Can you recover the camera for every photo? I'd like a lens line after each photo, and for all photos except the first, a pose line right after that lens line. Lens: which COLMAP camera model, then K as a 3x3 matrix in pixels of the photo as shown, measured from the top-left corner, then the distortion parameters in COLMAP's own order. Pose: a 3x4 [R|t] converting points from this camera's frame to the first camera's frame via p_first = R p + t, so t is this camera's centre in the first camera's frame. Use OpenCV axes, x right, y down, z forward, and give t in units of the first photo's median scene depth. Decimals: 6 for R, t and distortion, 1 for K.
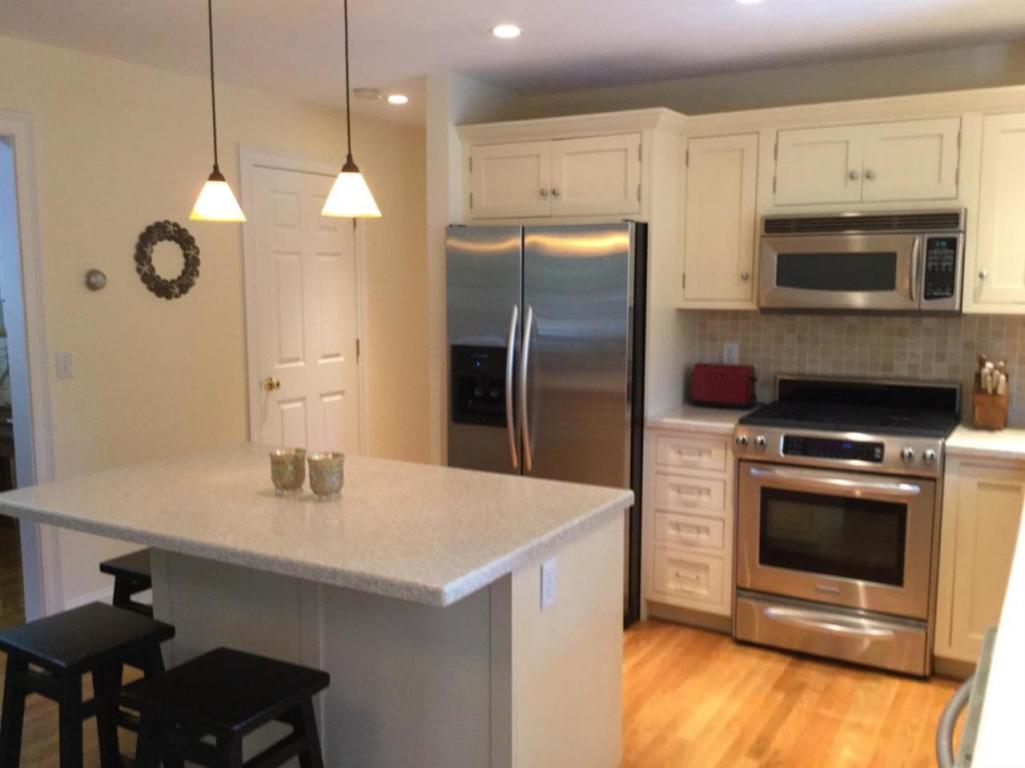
lens RADIAL K [[930.6, 0, 513.5], [0, 930.6, 384.8], [0, 0, 1]] dist [0.043131, -0.042226]
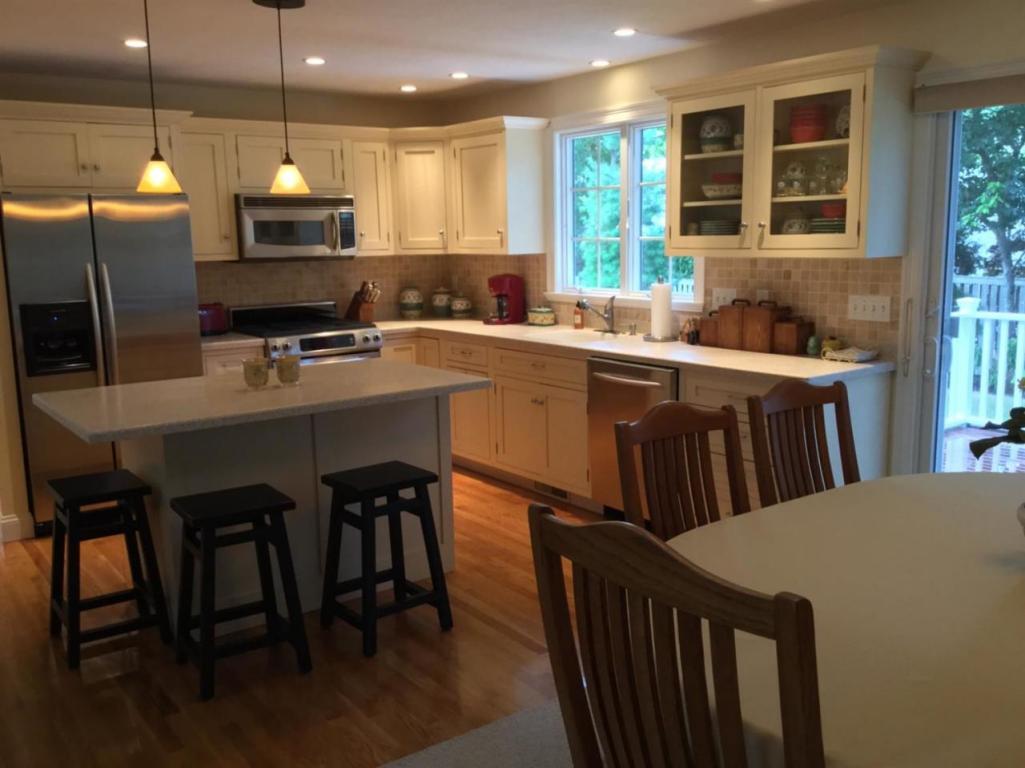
lens RADIAL K [[930.6, 0, 543.3], [0, 930.6, 381.5], [0, 0, 1]] dist [0.043131, -0.042226]
pose [[0.375776, -0.154135, 0.913803, -0.914731], [0.130302, 0.985063, 0.112571, 0.001687], [-0.917504, 0.076769, 0.390247, 0.032530]]
